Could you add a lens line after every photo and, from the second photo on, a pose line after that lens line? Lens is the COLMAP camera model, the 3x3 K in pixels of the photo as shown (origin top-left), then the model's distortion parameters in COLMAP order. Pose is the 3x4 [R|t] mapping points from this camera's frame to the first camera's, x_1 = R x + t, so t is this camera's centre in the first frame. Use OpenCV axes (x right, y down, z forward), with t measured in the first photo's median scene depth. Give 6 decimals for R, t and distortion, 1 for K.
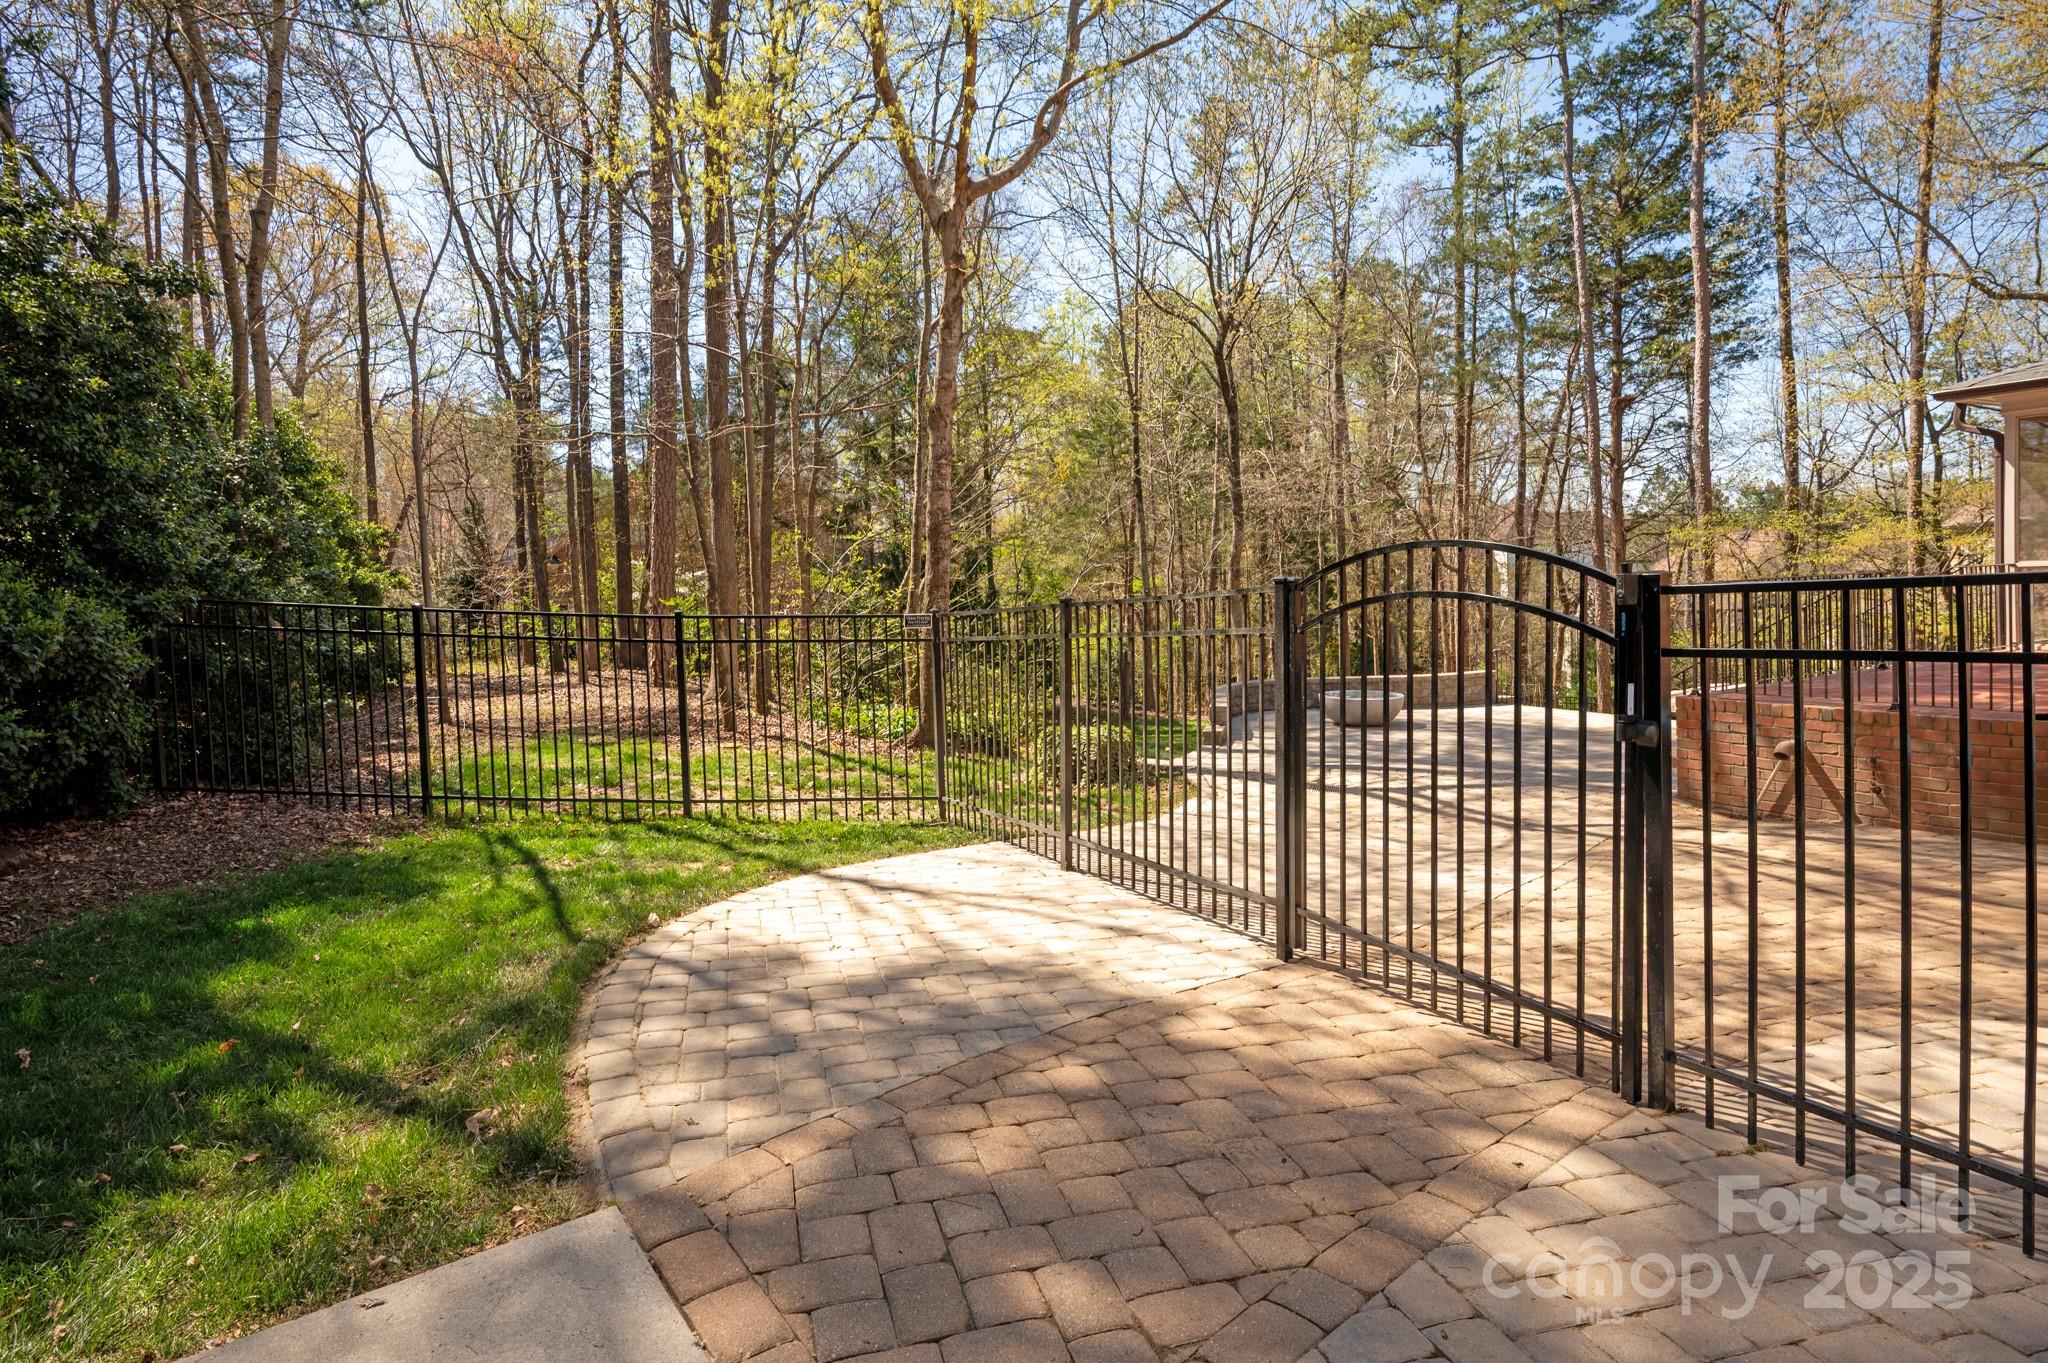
lens RADIAL K [[1059.3, 0, 1021.0], [0, 1059.3, 637.3], [0, 0, 1]] dist [0.004851, 0.001179]
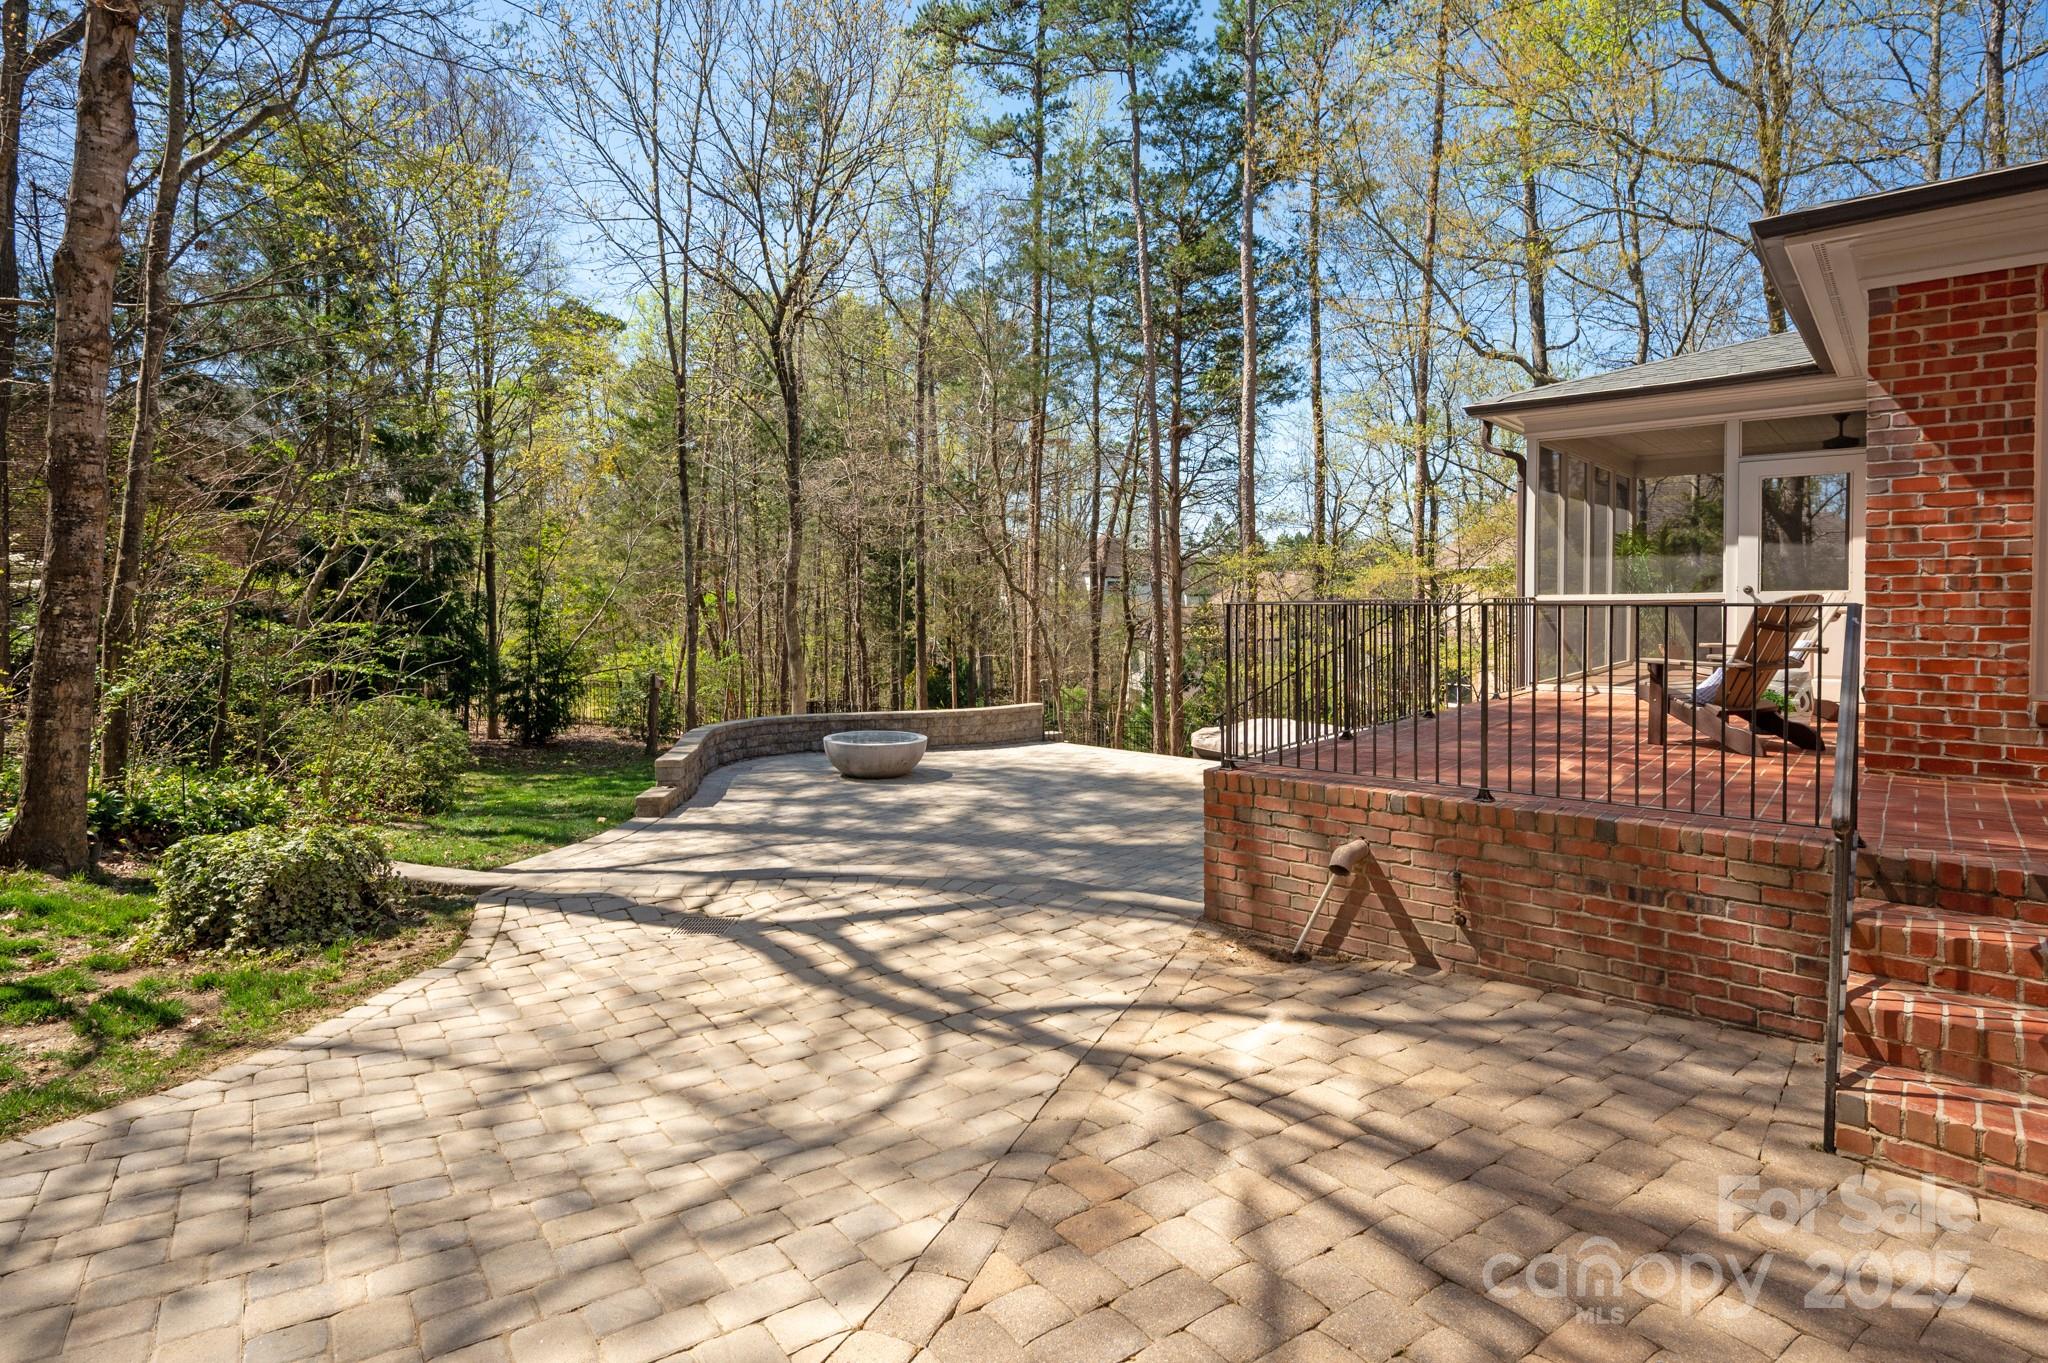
lens RADIAL K [[1001.4, 0, 1031.4], [0, 1001.4, 631.7], [0, 0, 1]] dist [0.004718, 0.000528]
pose [[0.936705, 0.028491, 0.348958, 0.108514], [-0.020170, 0.999419, -0.027456, -0.003569], [-0.349538, 0.018680, 0.936736, 0.164416]]
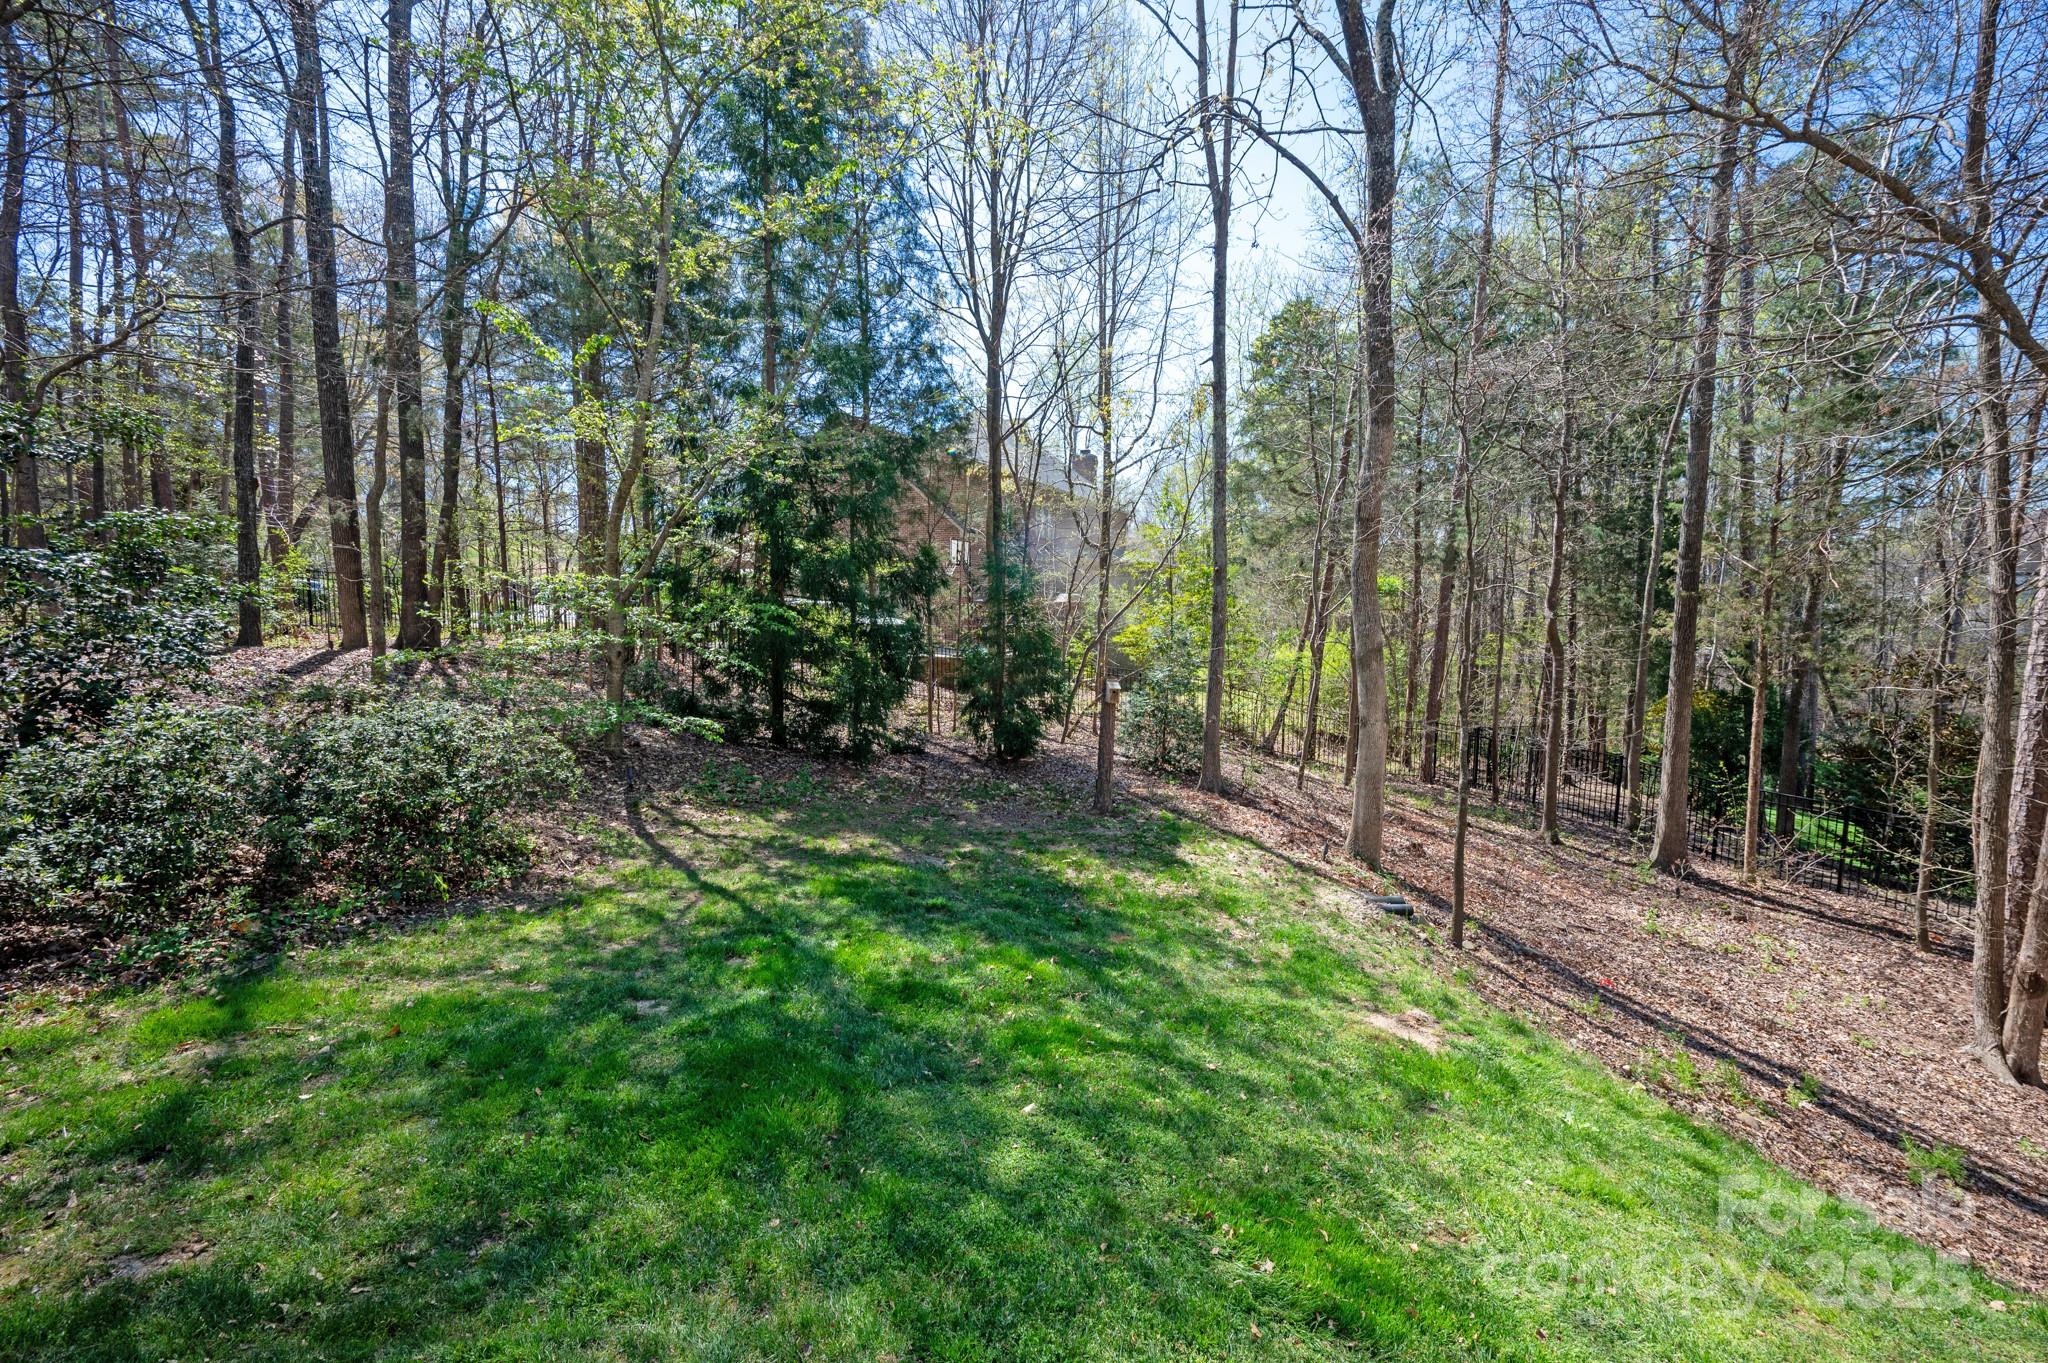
lens RADIAL K [[903.5, 0, 997.1], [0, 903.5, 680.1], [0, 0, 1]] dist [0.000065, -0.000005]
pose [[0.909798, 0.091731, -0.404789, 0.273349], [-0.070582, 0.995260, 0.066900, -0.012726], [0.409007, -0.032294, 0.911960, 0.747850]]
